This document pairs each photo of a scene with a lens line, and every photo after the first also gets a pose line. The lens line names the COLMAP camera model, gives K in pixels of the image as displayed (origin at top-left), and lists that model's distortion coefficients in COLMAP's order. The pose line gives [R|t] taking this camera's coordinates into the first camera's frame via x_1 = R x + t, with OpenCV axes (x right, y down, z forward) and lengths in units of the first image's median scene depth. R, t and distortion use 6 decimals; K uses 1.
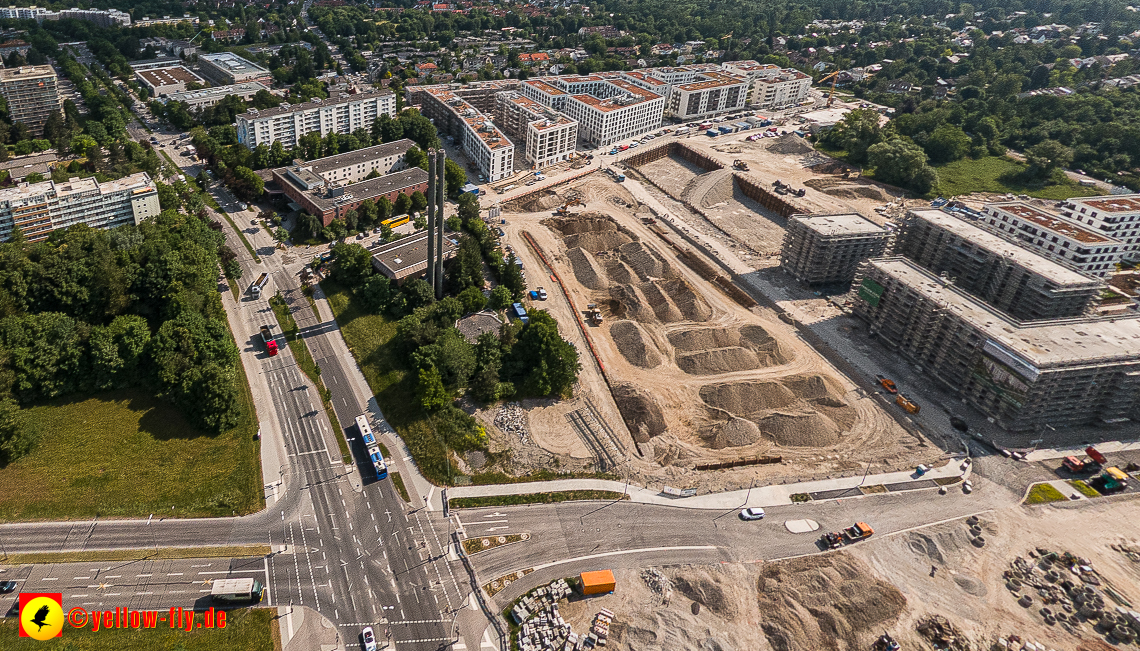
lens RADIAL K [[583.4, 0, 442.7], [0, 583.4, 174.8], [0, 0, 1]] dist [0.003059, -0.001396]
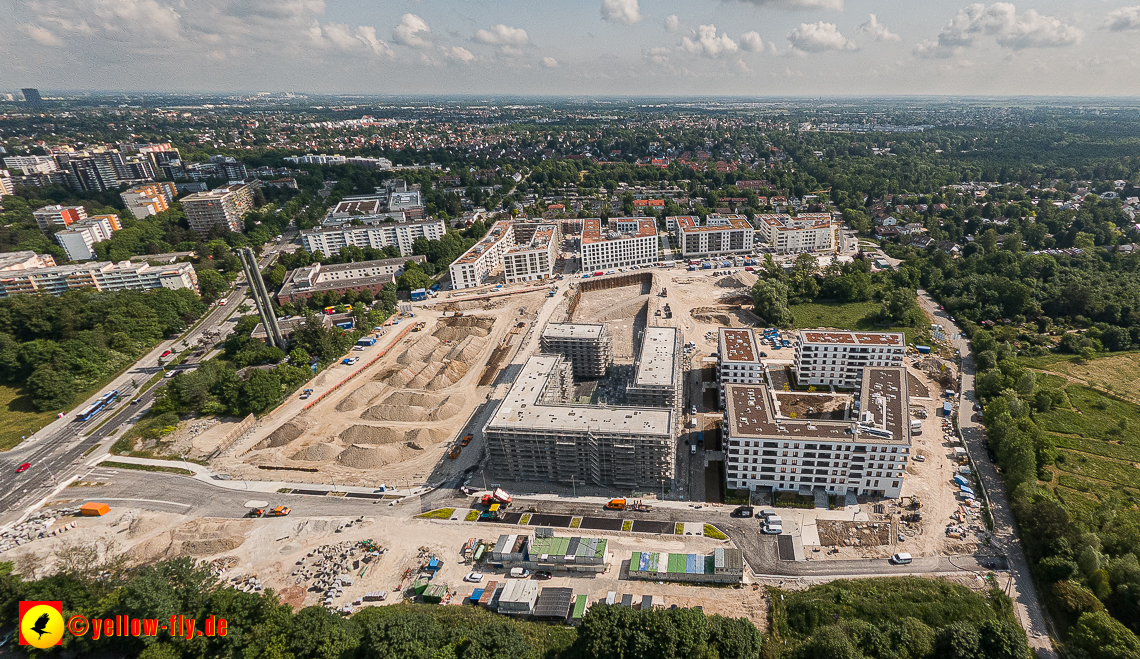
lens RADIAL K [[499.7, 0, 680.8], [0, 499.7, 323.8], [0, 0, 1]] dist [-0.002423, -0.000117]
pose [[0.980806, 0.080920, -0.177404, 1.032525], [-0.075727, 0.996483, 0.035866, 0.012436], [0.179682, -0.021743, 0.983484, -0.018534]]
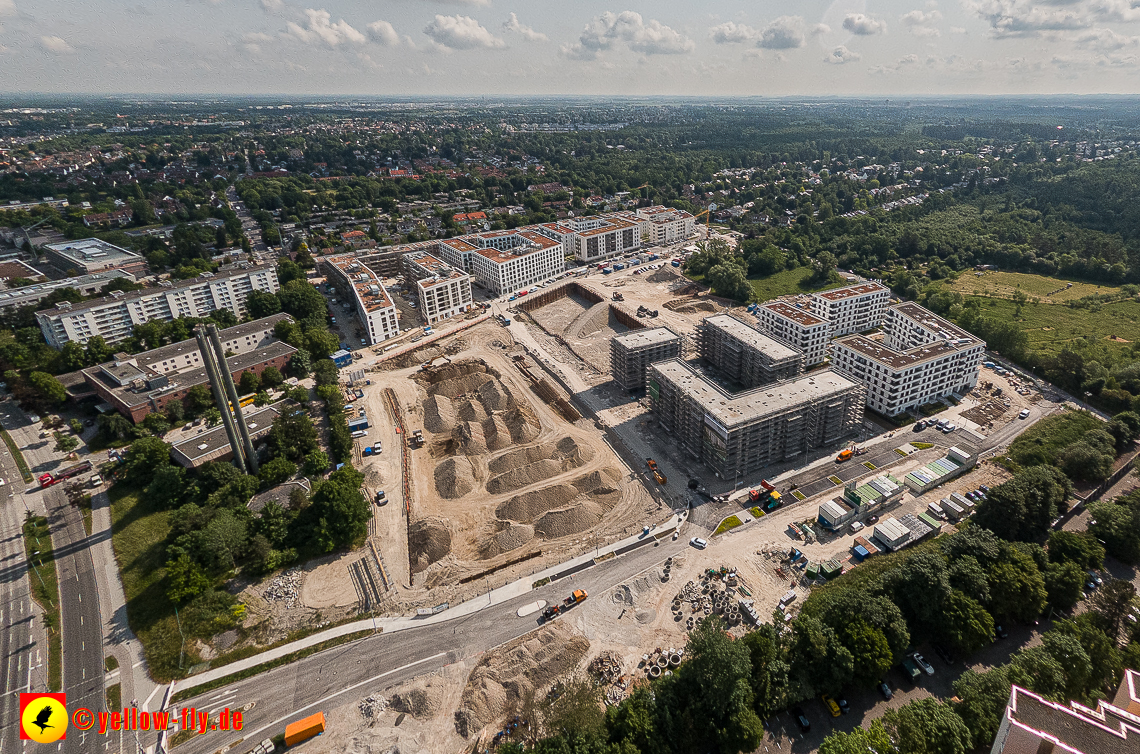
lens RADIAL K [[536.6, 0, 662.6], [0, 536.6, 314.4], [0, 0, 1]] dist [-0.003381, 0.000109]
pose [[0.933018, -0.134588, 0.333712, 0.324289], [0.138027, 0.990336, 0.013503, 0.023544], [-0.332304, 0.033463, 0.942578, -0.063554]]
